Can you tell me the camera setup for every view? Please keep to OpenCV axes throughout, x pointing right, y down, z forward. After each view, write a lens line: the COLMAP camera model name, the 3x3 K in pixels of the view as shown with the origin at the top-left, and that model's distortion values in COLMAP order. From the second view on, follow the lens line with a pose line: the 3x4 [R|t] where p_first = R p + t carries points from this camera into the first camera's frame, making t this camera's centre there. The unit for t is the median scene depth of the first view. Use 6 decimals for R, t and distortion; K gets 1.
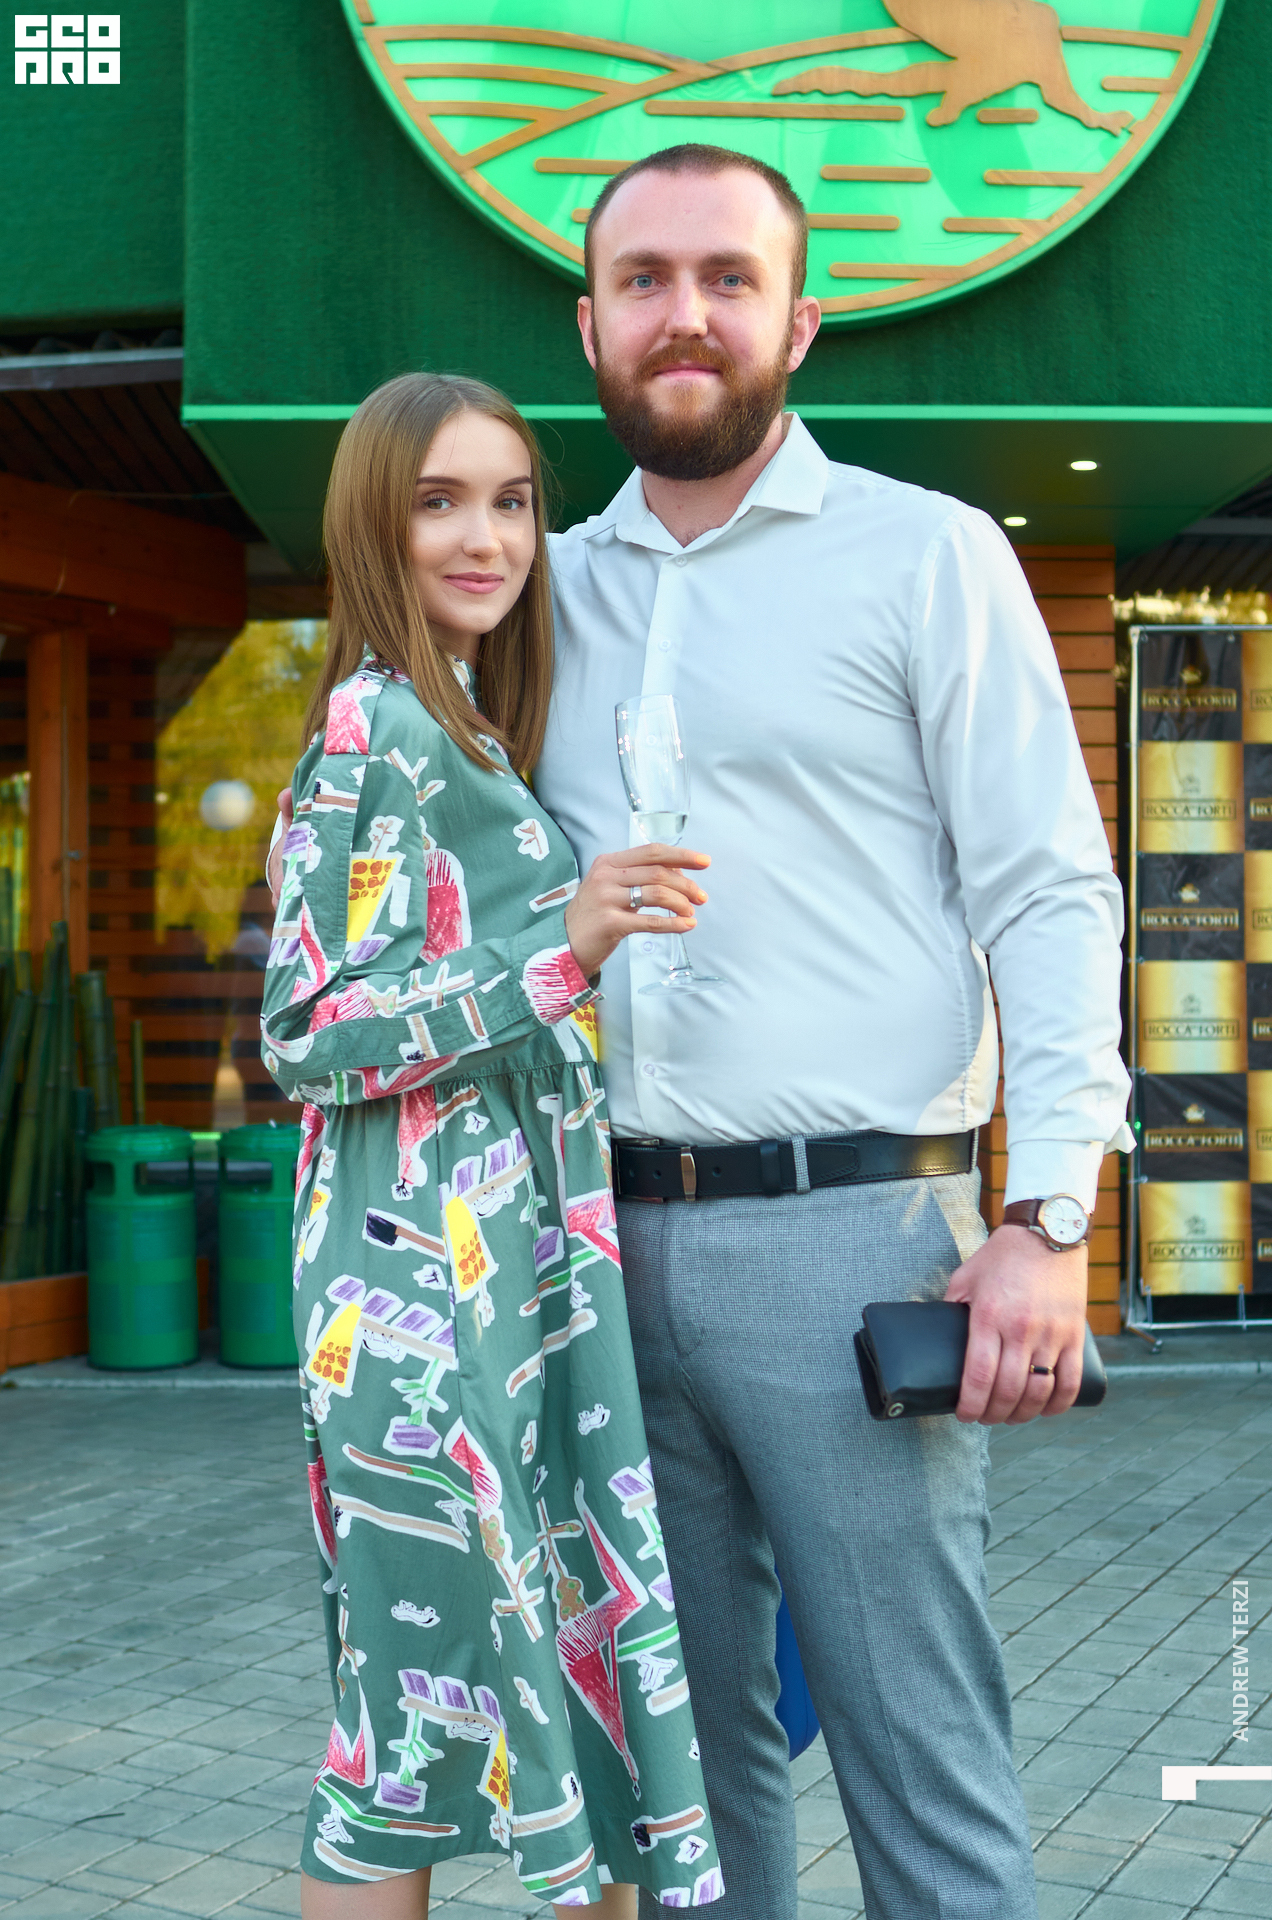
lens RADIAL K [[2395.0, 0, 636.0], [0, 2395.0, 960.0], [0, 0, 1]] dist [-0.022947, -0.003745]
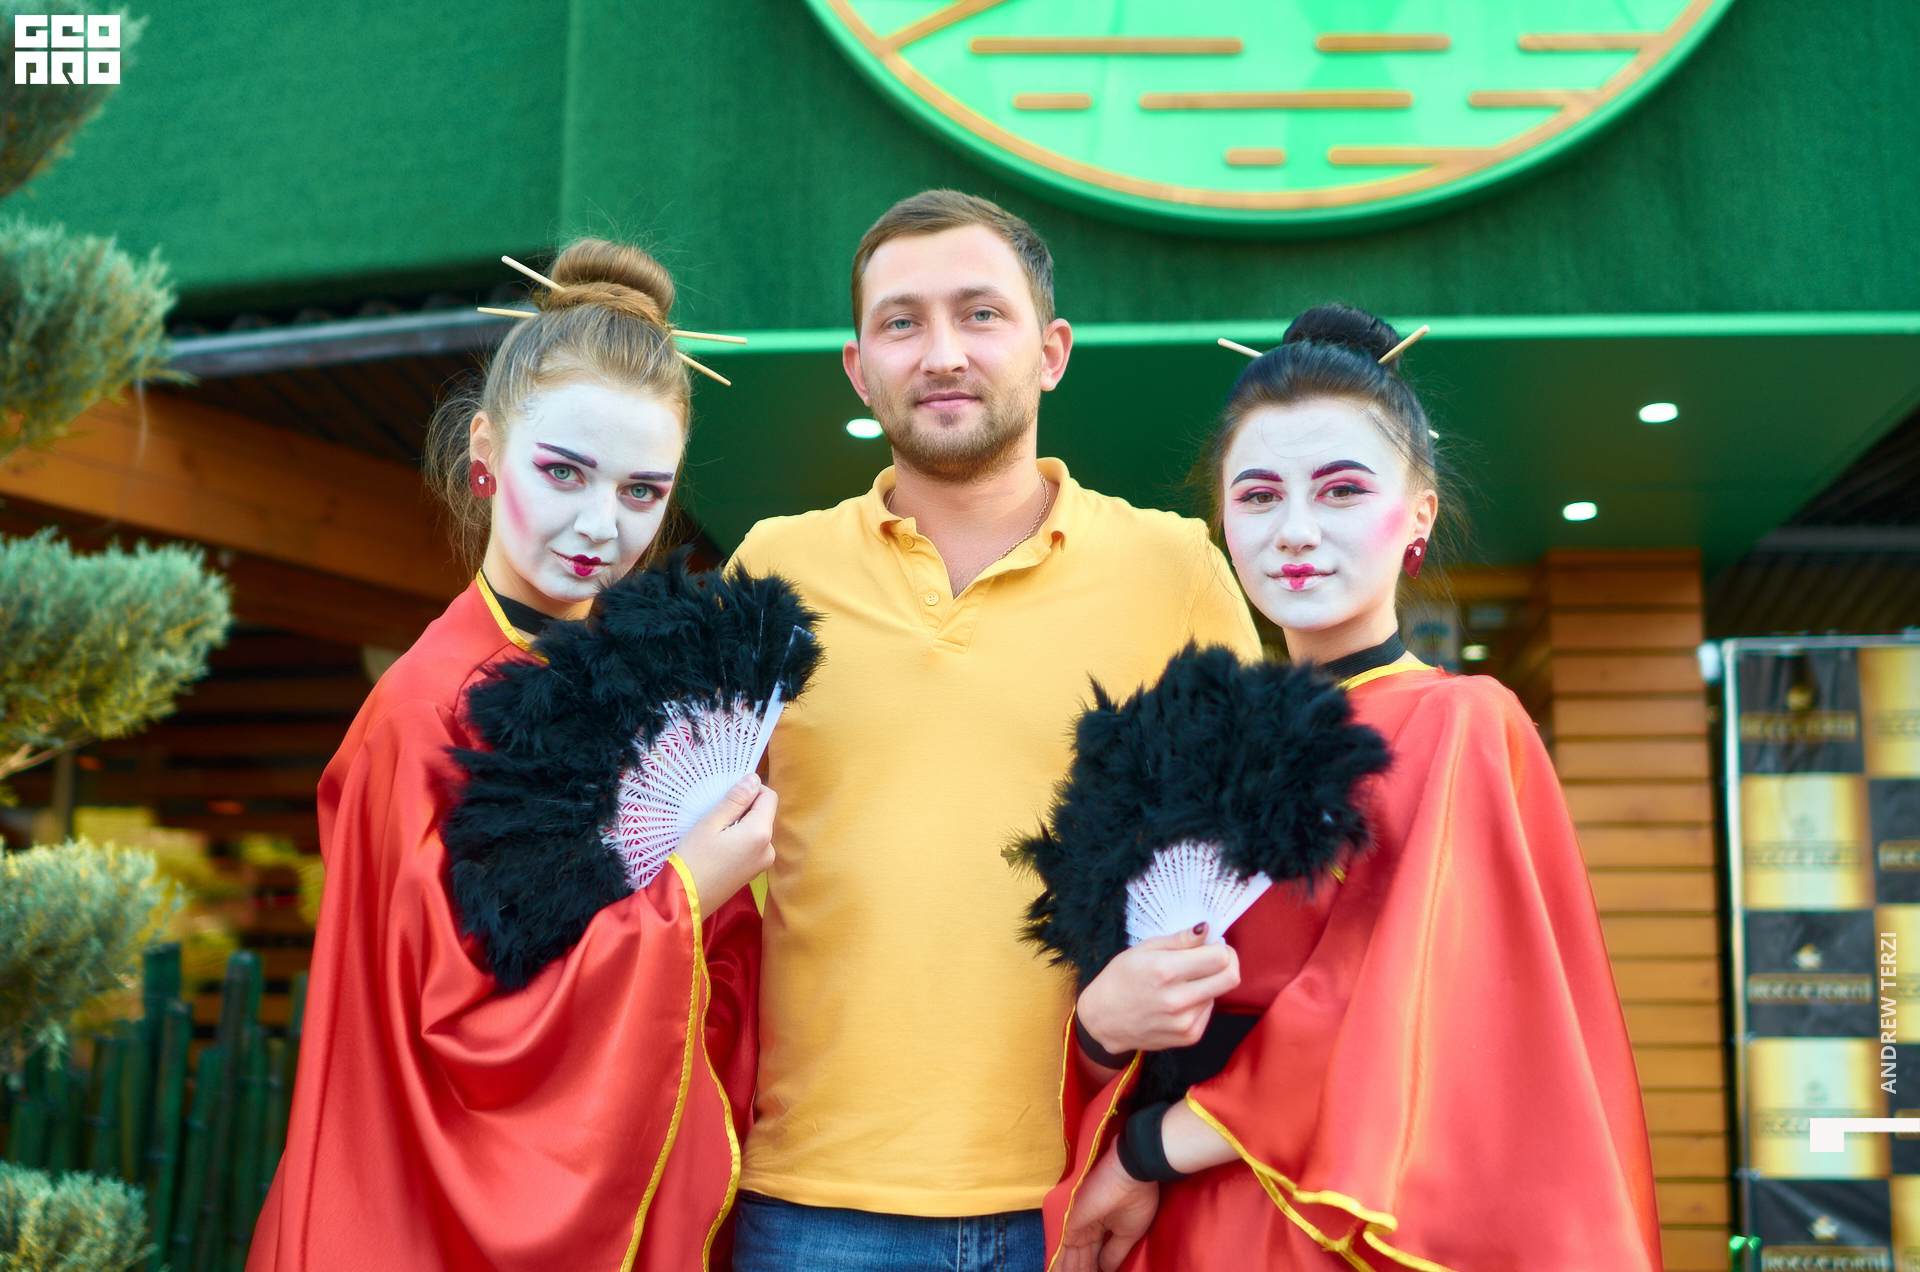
lens RADIAL K [[2395.0, 0, 960.0], [0, 2395.0, 636.0], [0, 0, 1]] dist [-0.022947, -0.003745]
pose [[0.994450, -0.005745, -0.105056, 0.026059], [-0.012476, 0.985025, -0.171961, 0.008627], [0.104471, 0.172318, 0.979486, 0.138264]]
